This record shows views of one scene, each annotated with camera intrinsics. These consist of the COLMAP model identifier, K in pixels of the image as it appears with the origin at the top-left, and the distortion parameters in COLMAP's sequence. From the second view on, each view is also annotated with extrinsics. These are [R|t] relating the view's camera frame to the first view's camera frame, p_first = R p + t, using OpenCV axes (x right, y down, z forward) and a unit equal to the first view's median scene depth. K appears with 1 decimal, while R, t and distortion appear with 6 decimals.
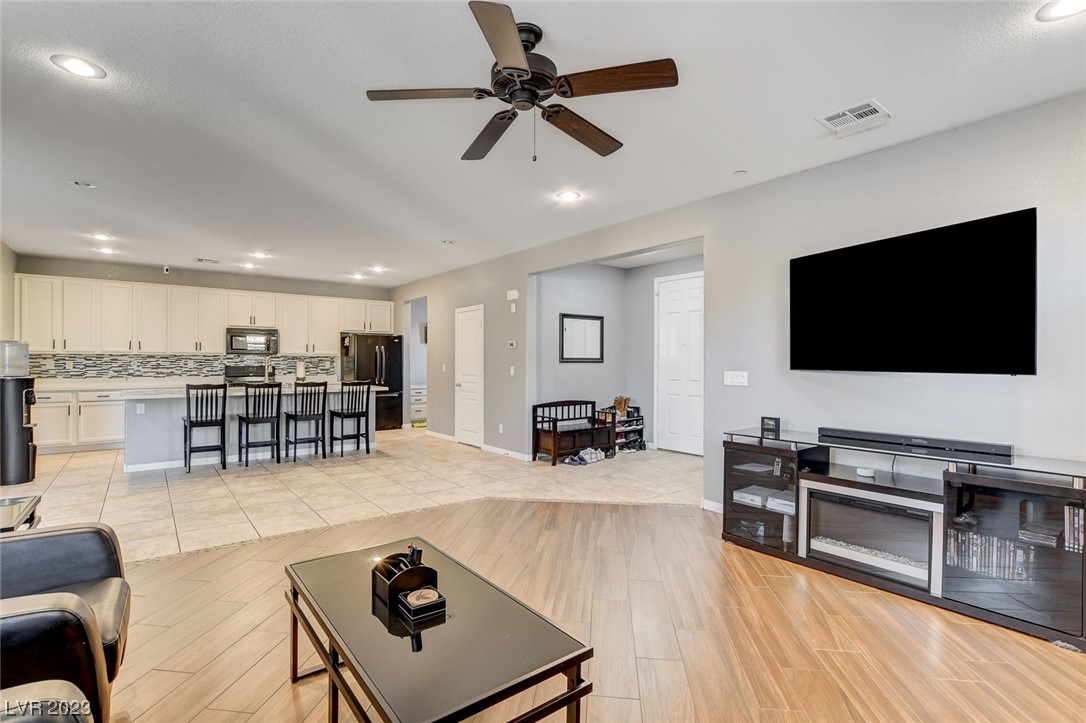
lens RADIAL K [[519.2, 0, 547.0], [0, 519.2, 360.4], [0, 0, 1]] dist [-0.022668, 0.002461]
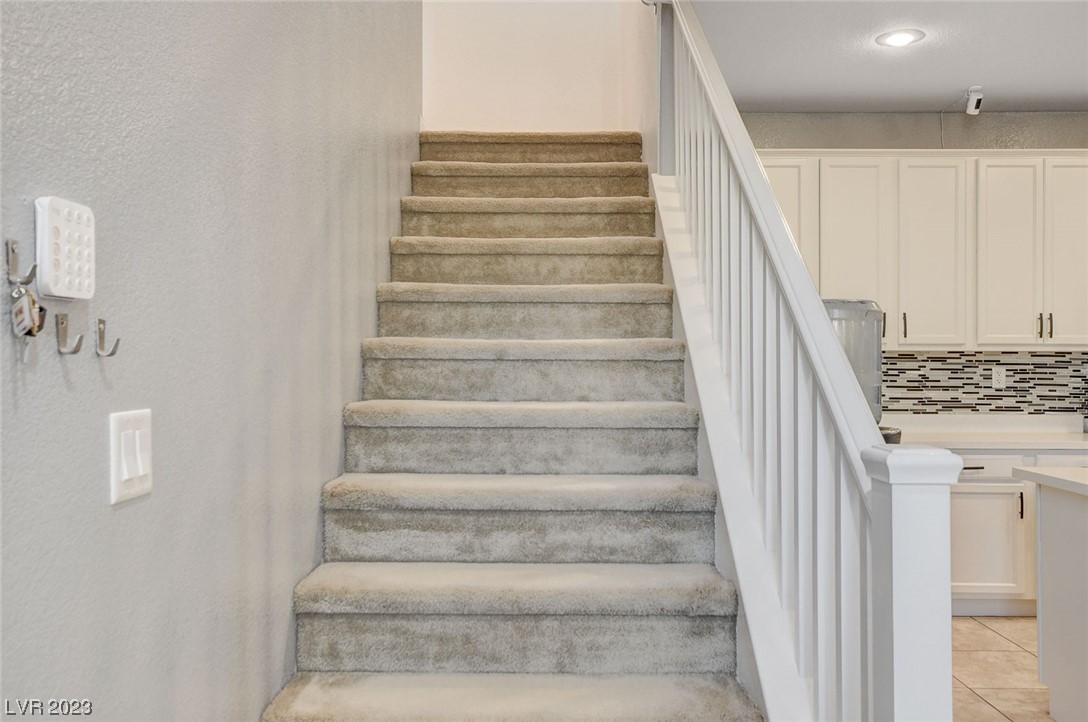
lens RADIAL K [[918.2, 0, 539.6], [0, 918.2, 359.2], [0, 0, 1]] dist [0.015539, 0.029998]
pose [[0.779545, -0.003815, -0.626334, -0.603443], [0.001077, 0.999988, -0.004751, -0.002768], [0.626345, 0.003029, 0.779540, 0.341578]]
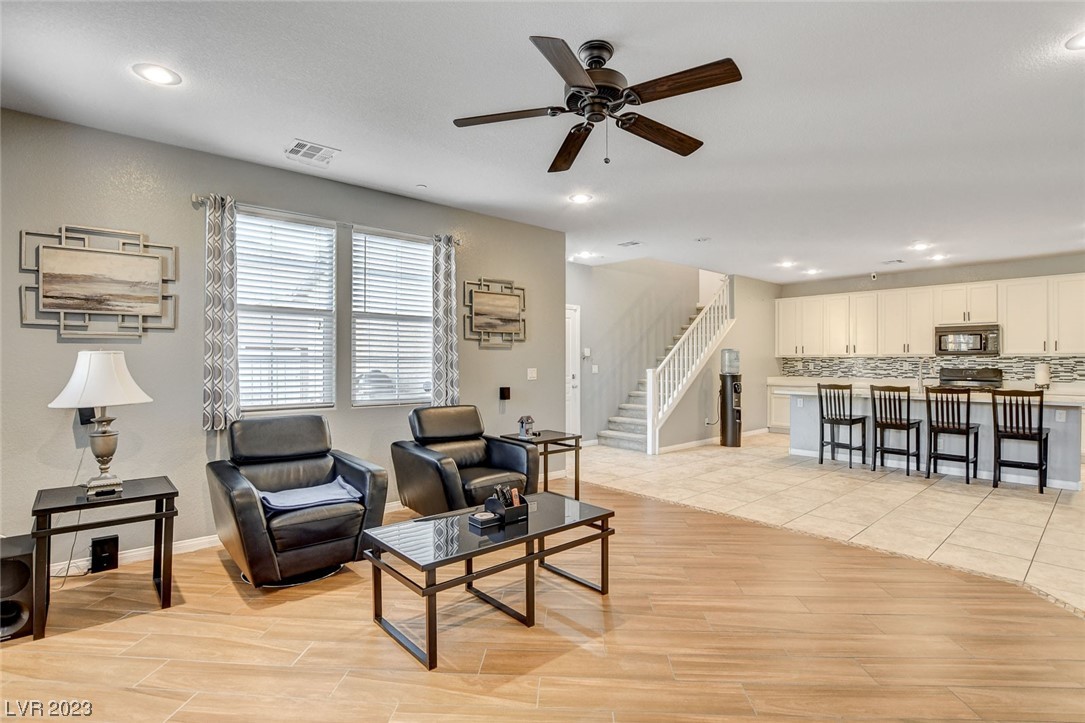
lens RADIAL K [[518.8, 0, 543.3], [0, 518.8, 359.1], [0, 0, 1]] dist [-0.022668, 0.002461]
pose [[0.061019, -0.007780, -0.998106, 0.296670], [0.000007, 0.999970, -0.007794, 0.001602], [0.998137, 0.000469, 0.061017, 0.255790]]
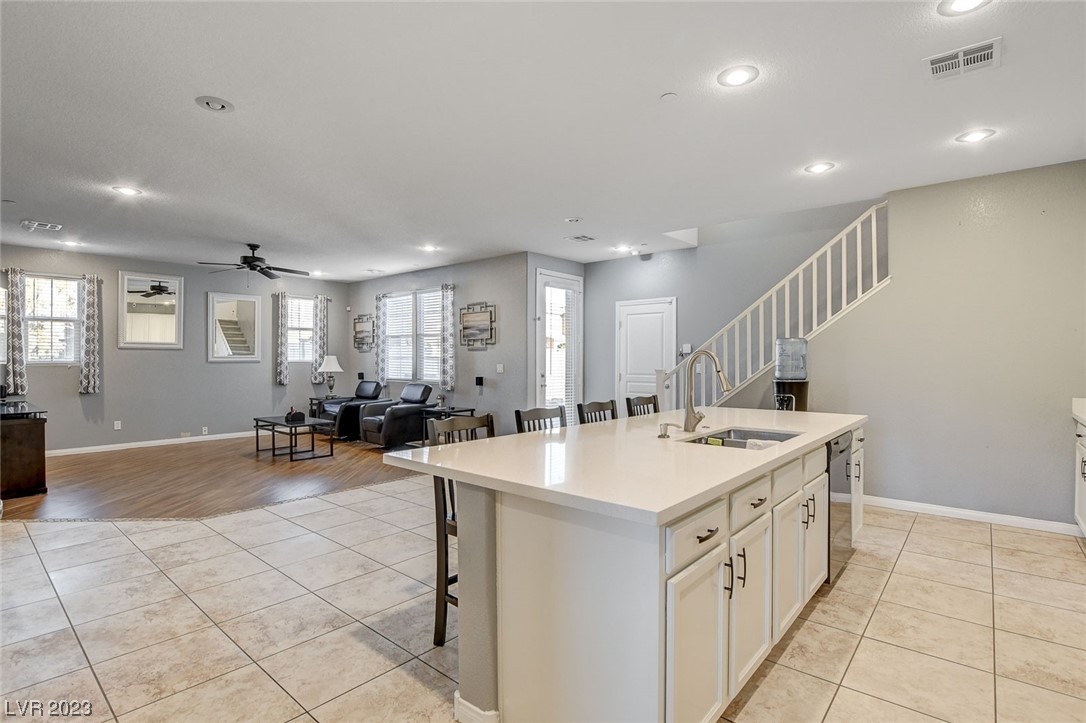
lens RADIAL K [[523.8, 0, 548.7], [0, 523.8, 359.5], [0, 0, 1]] dist [-0.022392, 0.000184]
pose [[-0.979509, -0.004635, -0.201347, -0.328983], [-0.004632, 0.999989, -0.000488, 0.000330], [0.201348, 0.000454, -0.979520, 1.264513]]
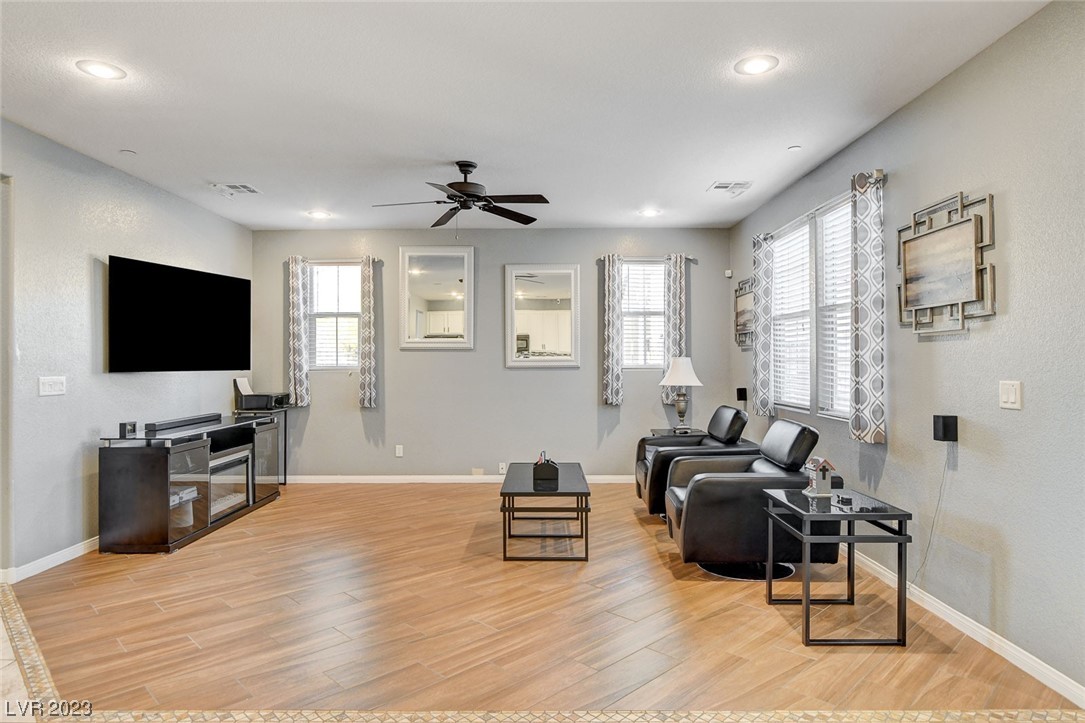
lens RADIAL K [[655.3, 0, 536.7], [0, 655.3, 357.5], [0, 0, 1]] dist [-0.002390, -0.001378]
pose [[-0.781252, 0.001055, 0.624215, -0.461526], [-0.002797, 0.999983, -0.005190, -0.001661], [-0.624210, -0.005800, -0.781235, 0.753769]]
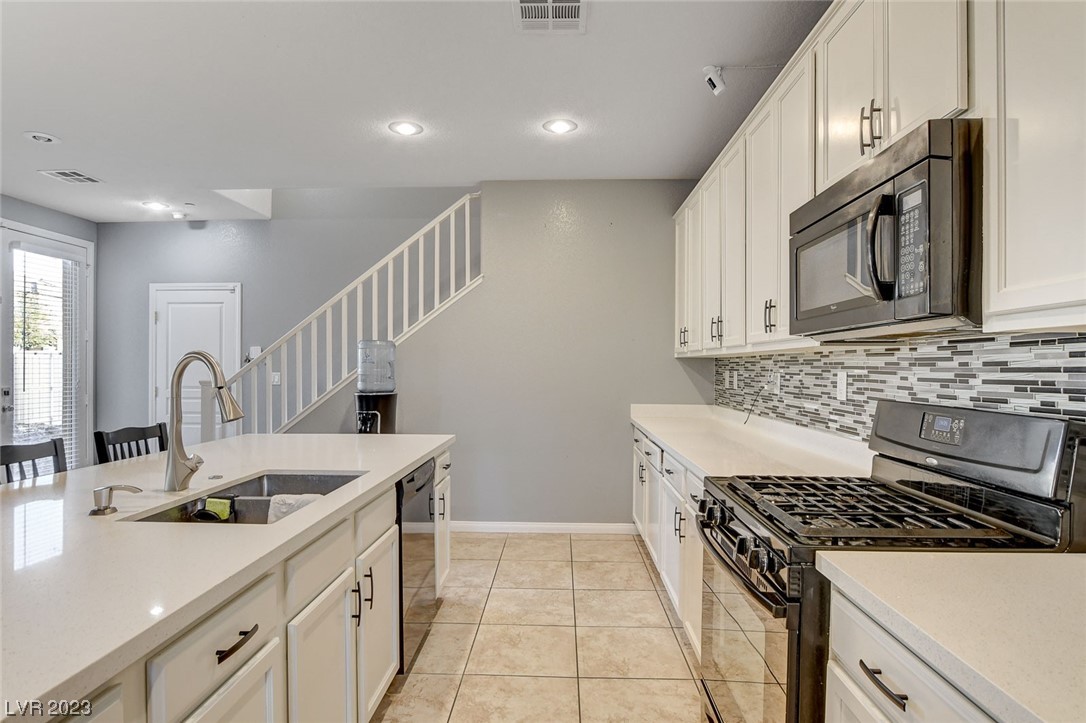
lens RADIAL K [[565.3, 0, 550.0], [0, 565.3, 362.8], [0, 0, 1]] dist [-0.016776, 0.001028]
pose [[-0.633048, -0.011556, -0.774026, -0.421168], [-0.004519, 0.999927, -0.011233, -0.000444], [0.774099, -0.003613, -0.633054, 1.187480]]
